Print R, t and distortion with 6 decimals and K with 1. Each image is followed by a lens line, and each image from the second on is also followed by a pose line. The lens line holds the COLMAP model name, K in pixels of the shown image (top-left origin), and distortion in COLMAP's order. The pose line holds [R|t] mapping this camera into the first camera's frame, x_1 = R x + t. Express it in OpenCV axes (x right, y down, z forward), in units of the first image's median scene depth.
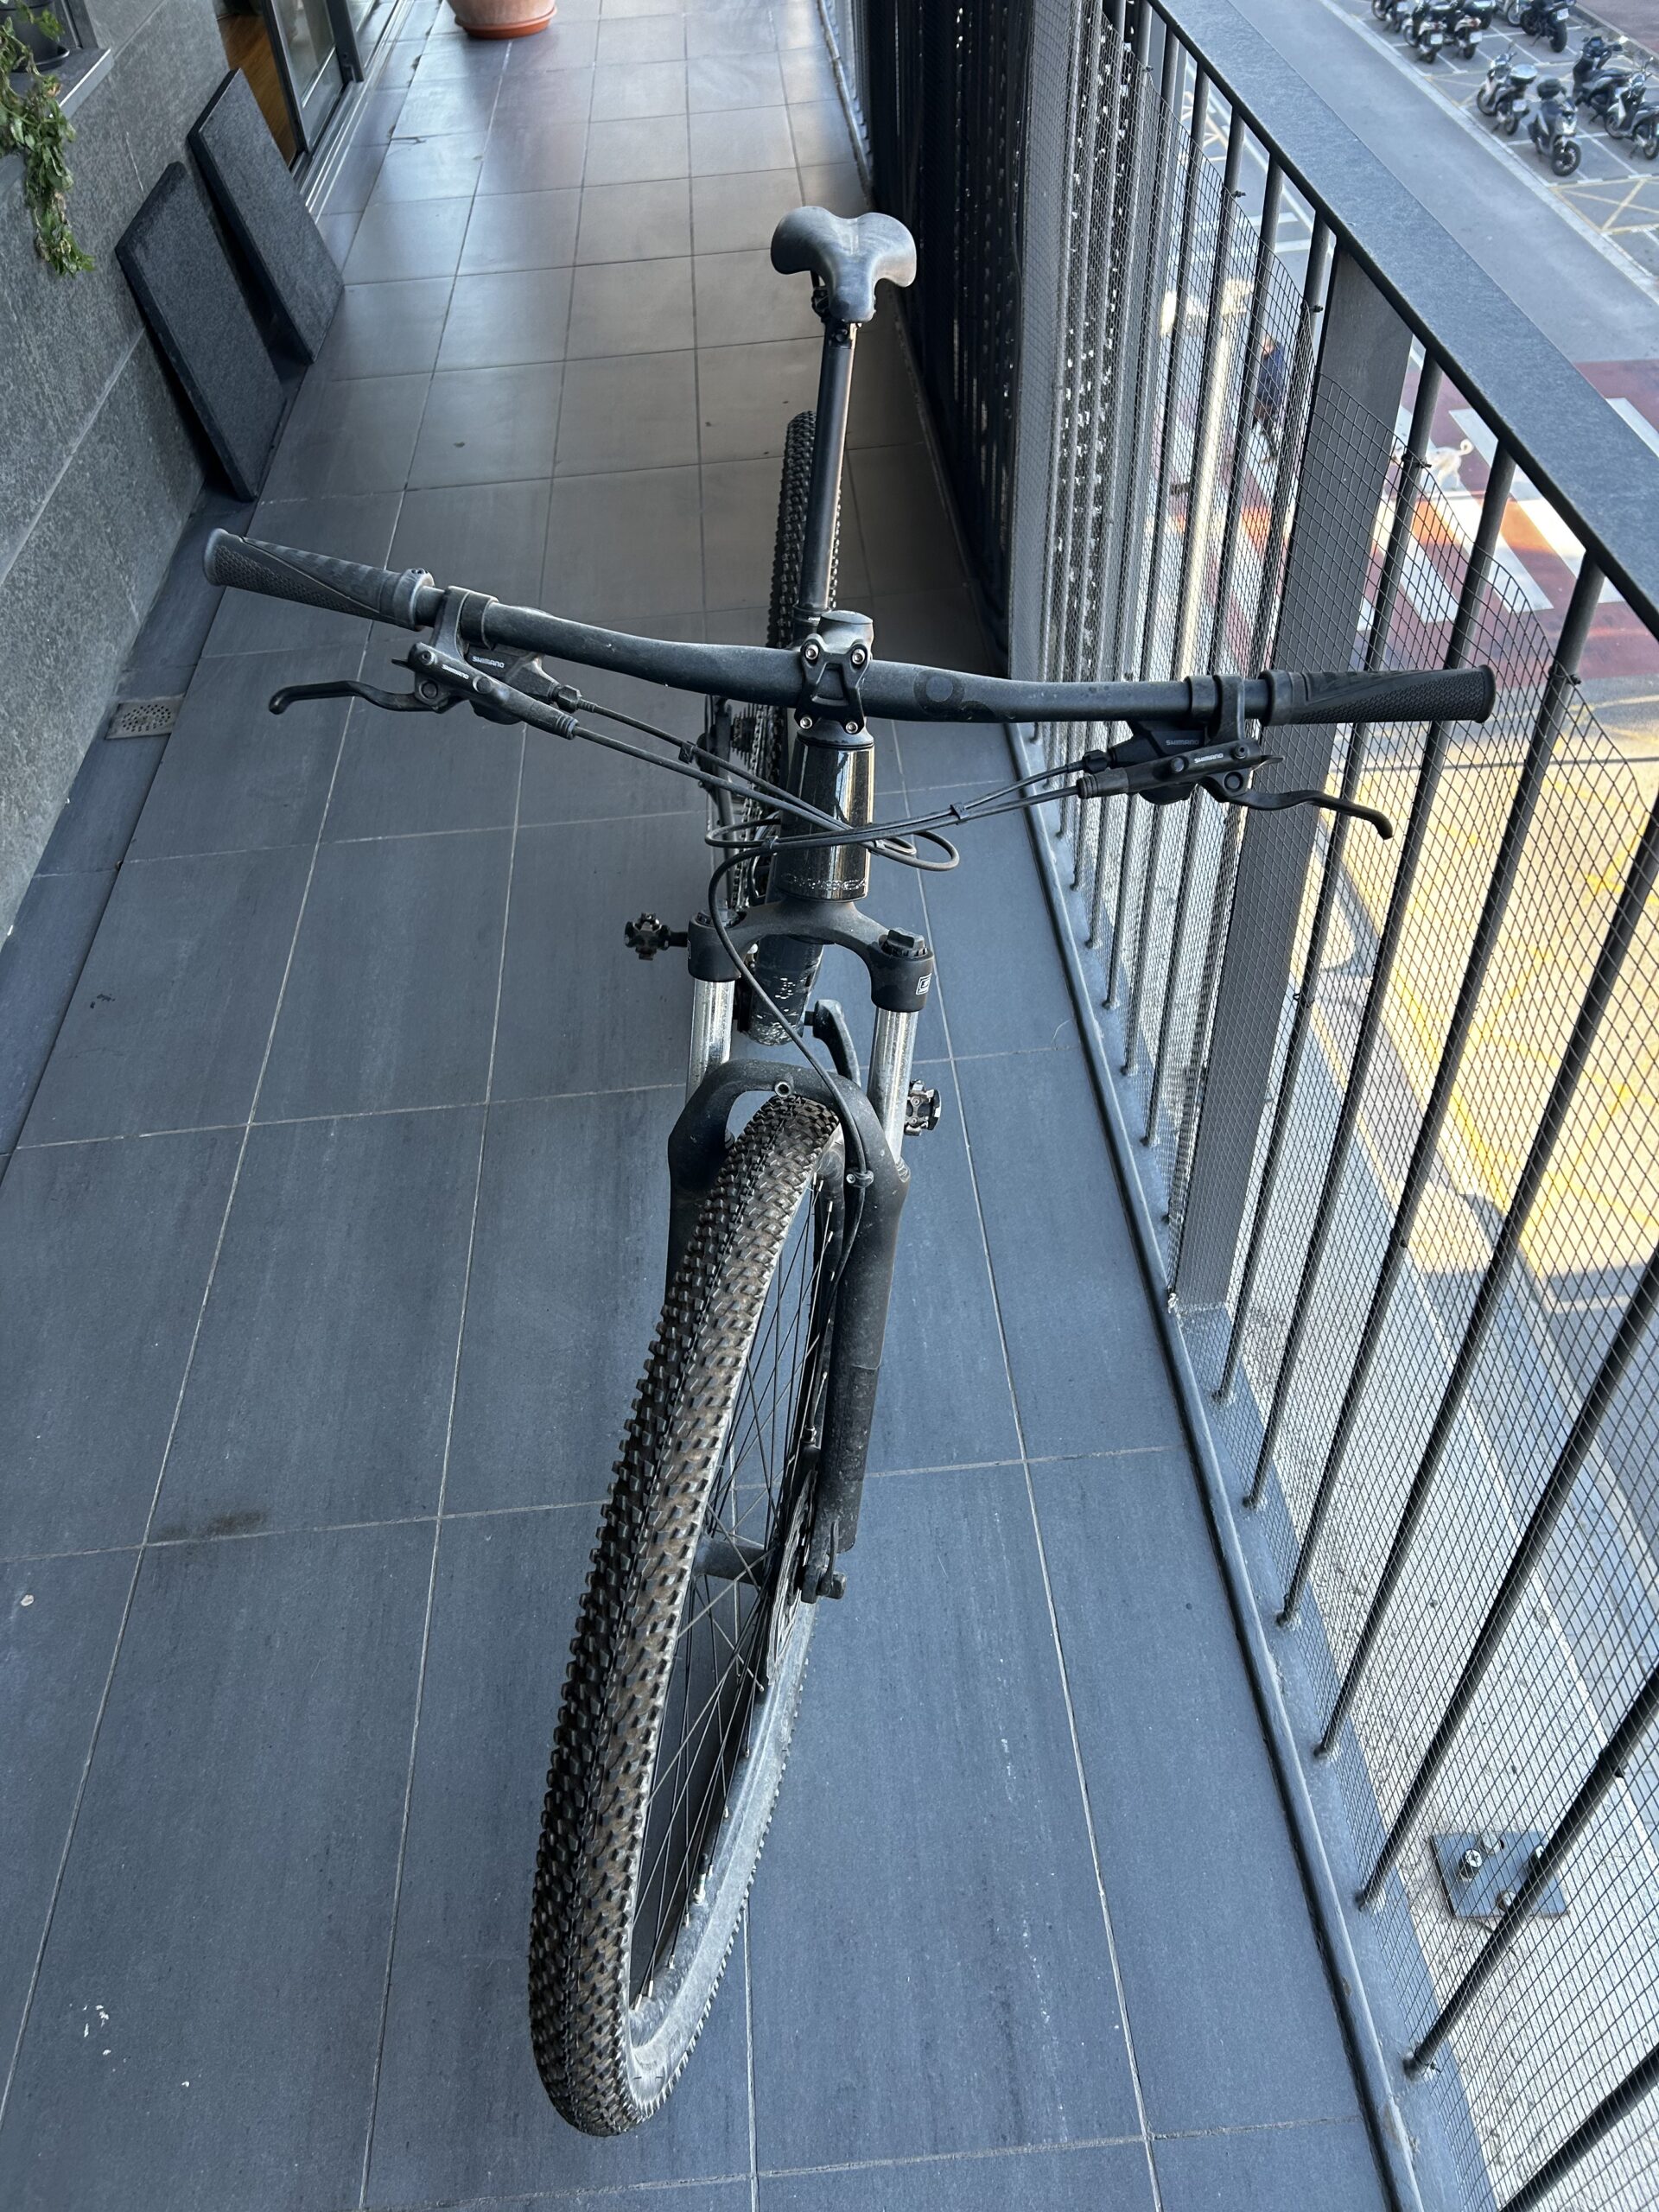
lens RADIAL K [[1691.2, 0, 816.9], [0, 1691.2, 1104.1], [0, 0, 1]] dist [0.025233, -0.025540]
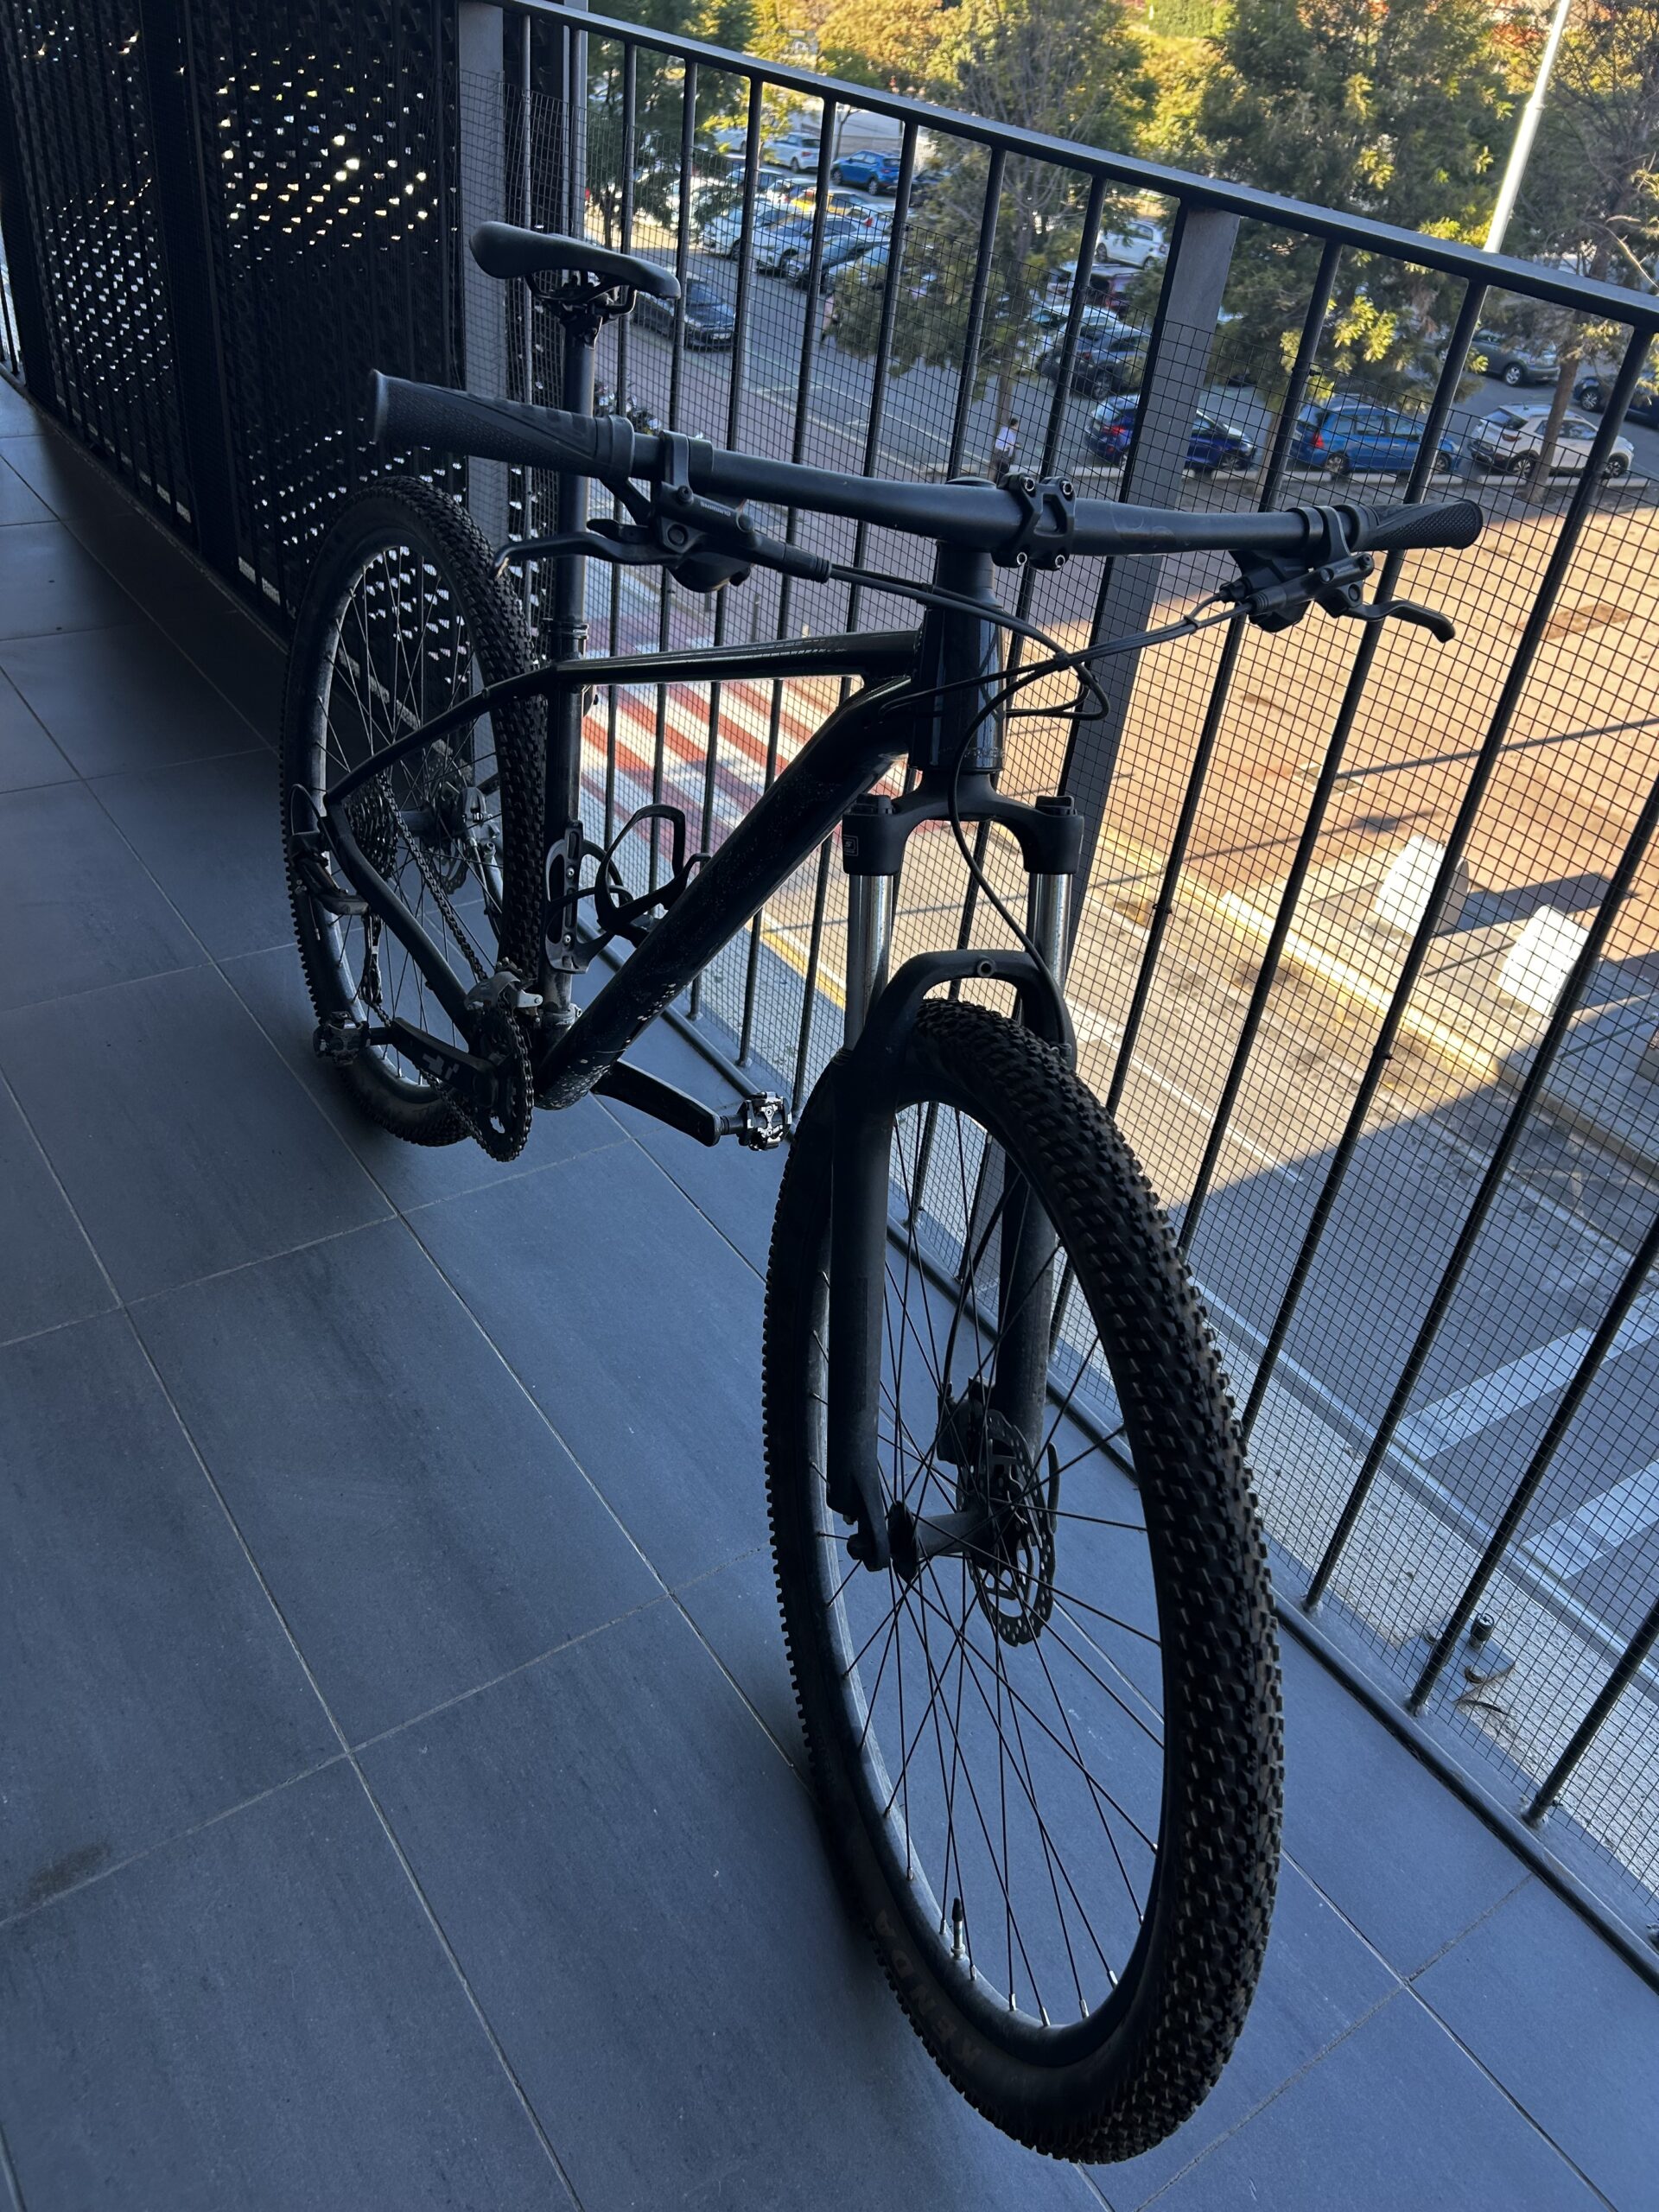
lens RADIAL K [[1691.2, 0, 836.7], [0, 1691.2, 1122.7], [0, 0, 1]] dist [0.025233, -0.025540]
pose [[0.842710, -0.194925, 0.501841, -0.338342], [0.263493, 0.962210, -0.068726, 0.068602], [-0.469480, 0.190148, 0.862225, 0.140250]]
